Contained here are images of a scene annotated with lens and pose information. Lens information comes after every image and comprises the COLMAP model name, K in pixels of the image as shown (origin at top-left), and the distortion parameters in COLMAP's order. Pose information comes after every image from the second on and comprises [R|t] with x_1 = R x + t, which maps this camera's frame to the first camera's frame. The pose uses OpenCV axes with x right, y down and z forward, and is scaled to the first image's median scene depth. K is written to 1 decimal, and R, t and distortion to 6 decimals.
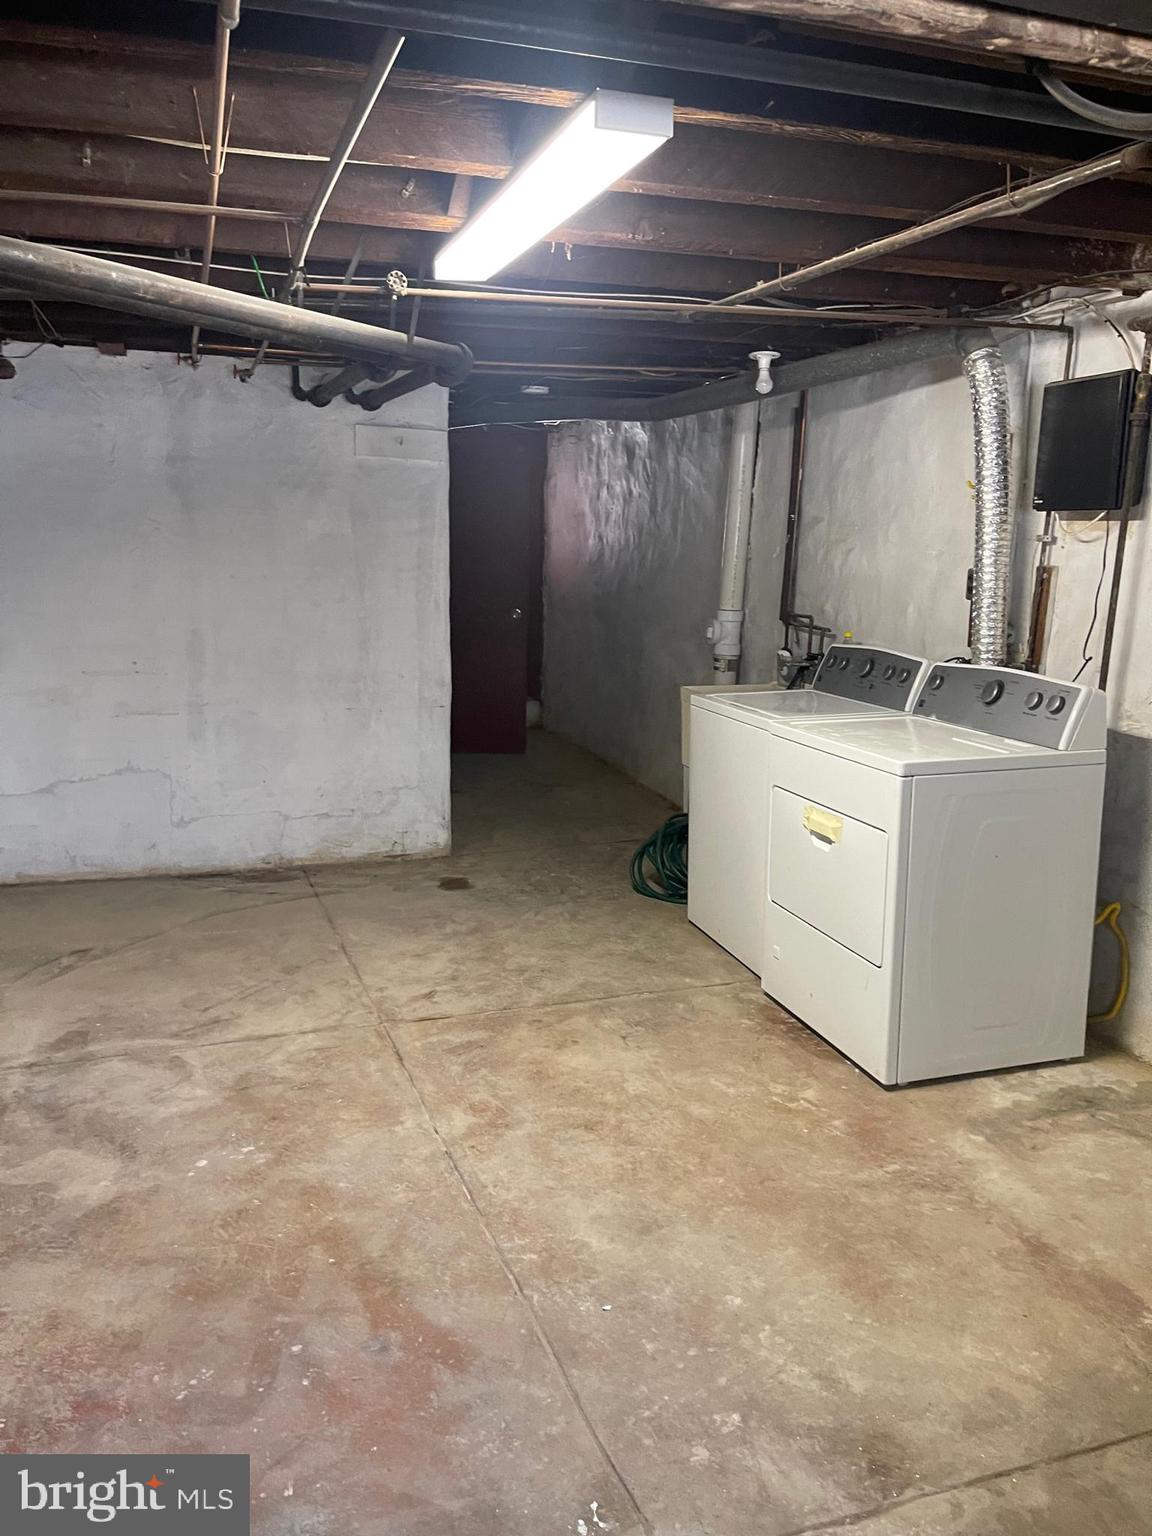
lens RADIAL K [[1160.1, 0, 570.7], [0, 1160.1, 770.1], [0, 0, 1]] dist [0.060473, -0.091990]
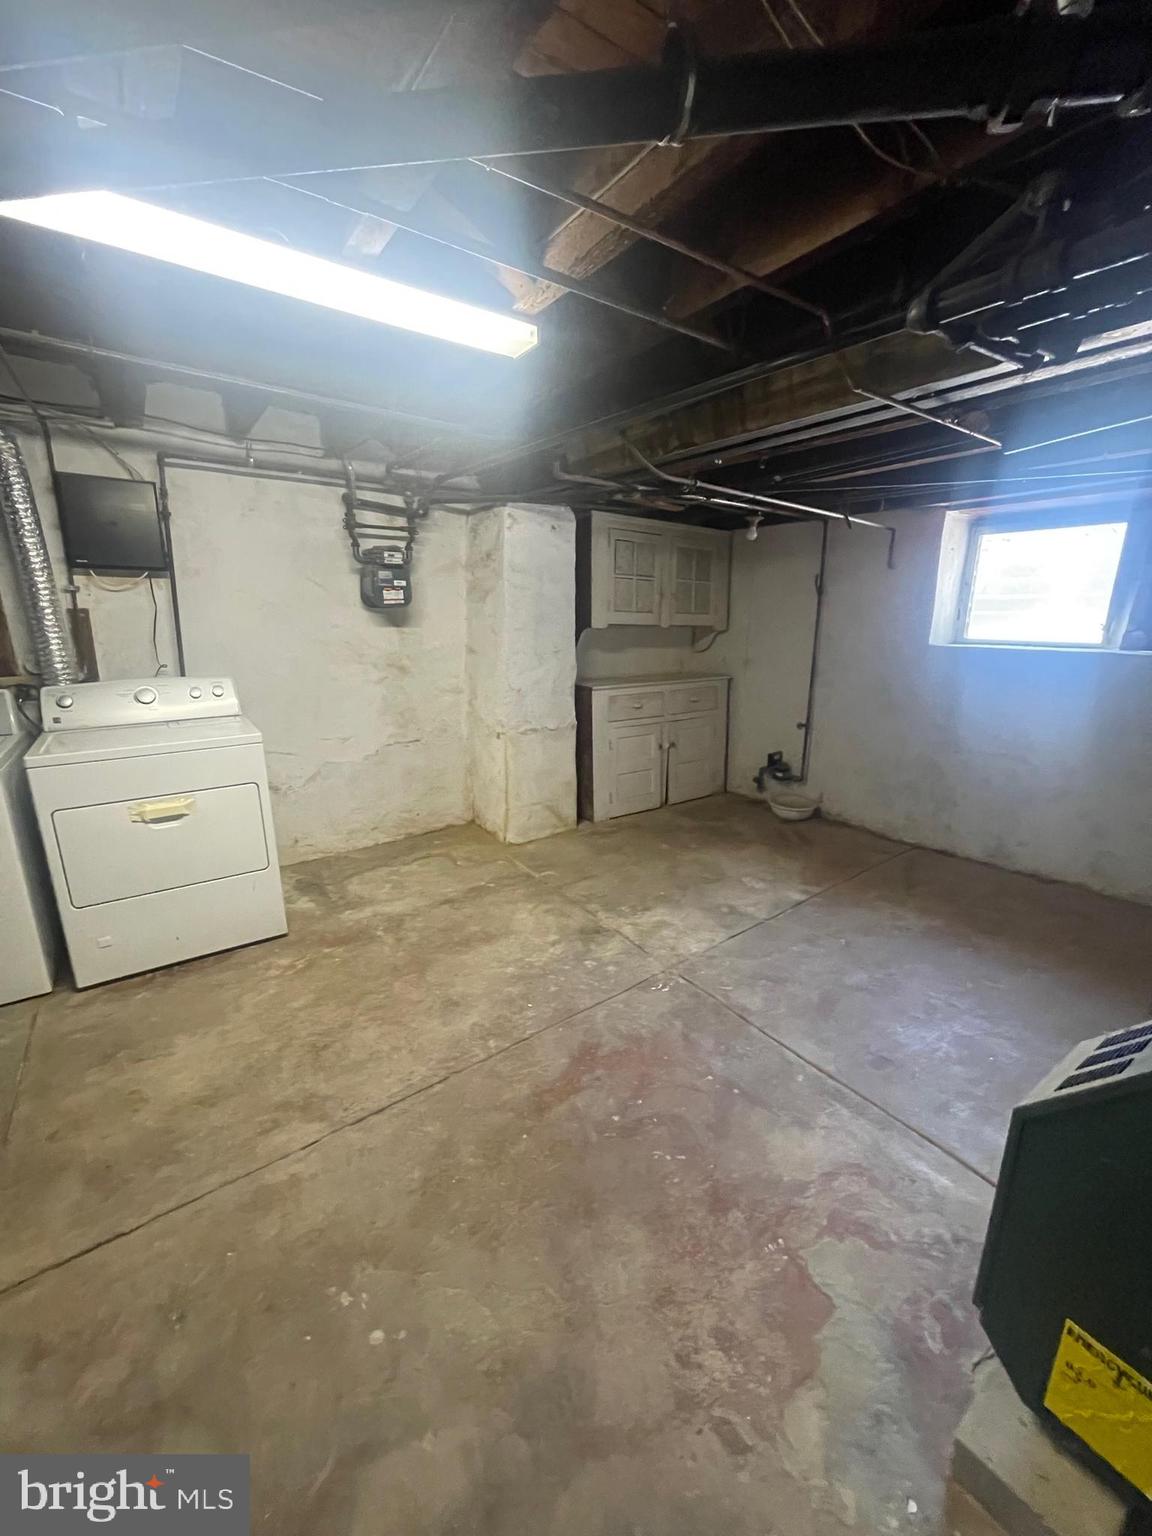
lens RADIAL K [[629.7, 0, 570.9], [0, 629.7, 774.0], [0, 0, 1]] dist [0.002028, -0.000447]
pose [[-0.291500, -0.254078, 0.922211, -0.704886], [0.179274, 0.932487, 0.313575, -0.164243], [-0.939622, 0.256736, -0.226270, 0.913446]]
